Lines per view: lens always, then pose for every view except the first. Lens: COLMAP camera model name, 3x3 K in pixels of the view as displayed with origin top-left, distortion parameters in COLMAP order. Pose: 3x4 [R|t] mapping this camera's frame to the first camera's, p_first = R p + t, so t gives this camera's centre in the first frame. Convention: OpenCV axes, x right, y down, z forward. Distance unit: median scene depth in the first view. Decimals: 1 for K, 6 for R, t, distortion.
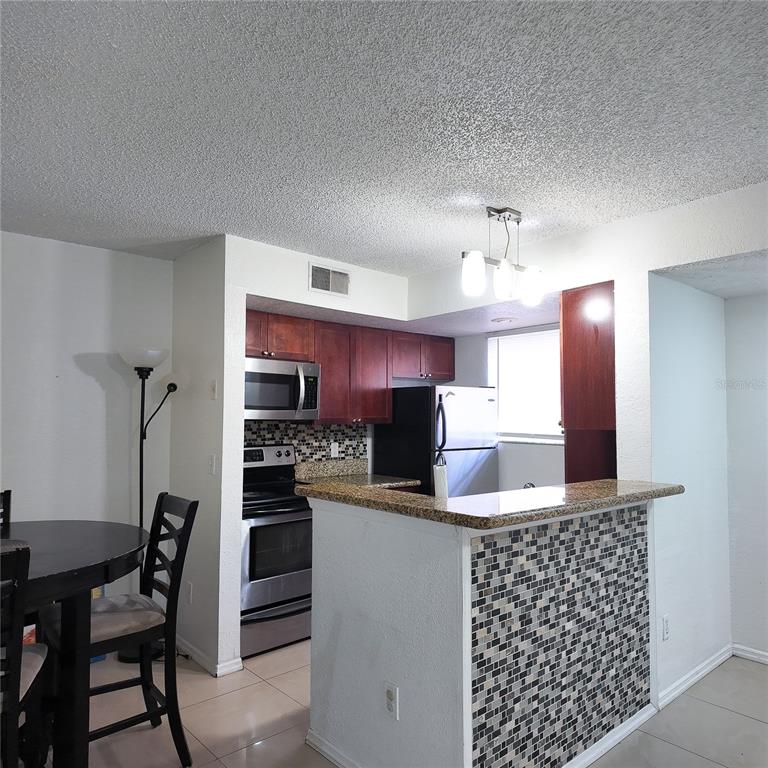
lens RADIAL K [[570.2, 0, 386.8], [0, 570.2, 394.7], [0, 0, 1]] dist [0.065428, -0.080498]
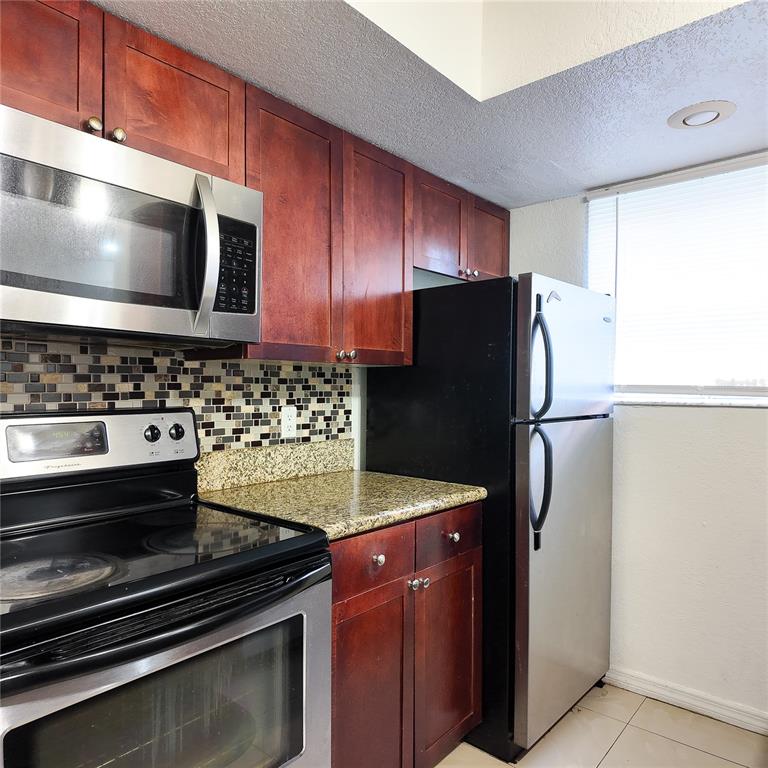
lens RADIAL K [[570.2, 0, 386.8], [0, 570.2, 394.7], [0, 0, 1]] dist [0.065428, -0.080498]
pose [[0.989845, -0.000147, 0.142153, -0.145676], [-0.007137, 0.998687, 0.050728, 0.094595], [-0.141974, -0.051227, 0.988544, 0.994123]]
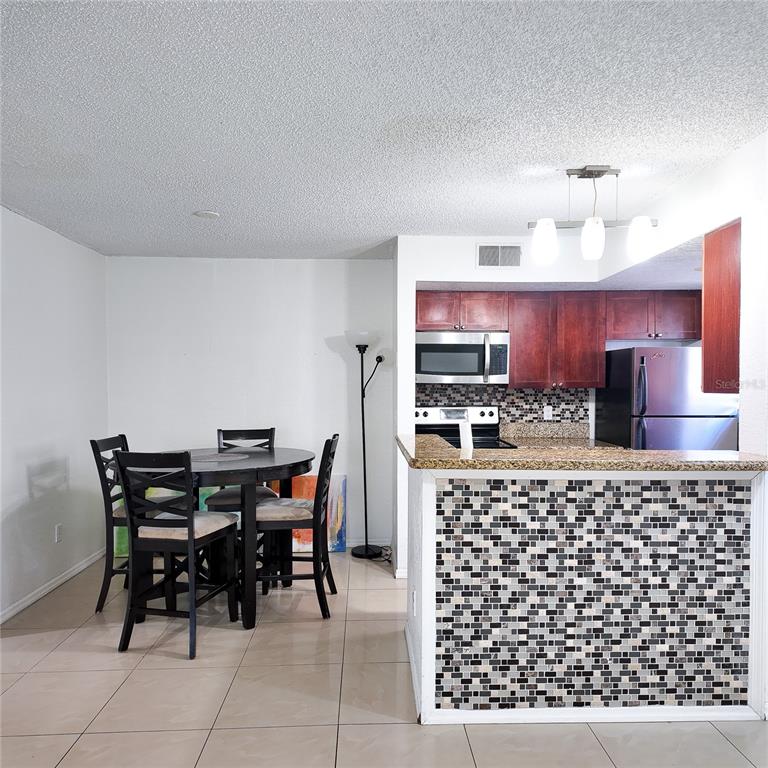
lens RADIAL K [[570.2, 0, 386.8], [0, 570.2, 394.7], [0, 0, 1]] dist [0.065428, -0.080498]
pose [[0.770535, 0.011884, -0.637287, 0.650832], [0.024858, 0.998505, 0.048674, 0.008838], [0.636913, -0.053347, 0.769088, 0.005930]]
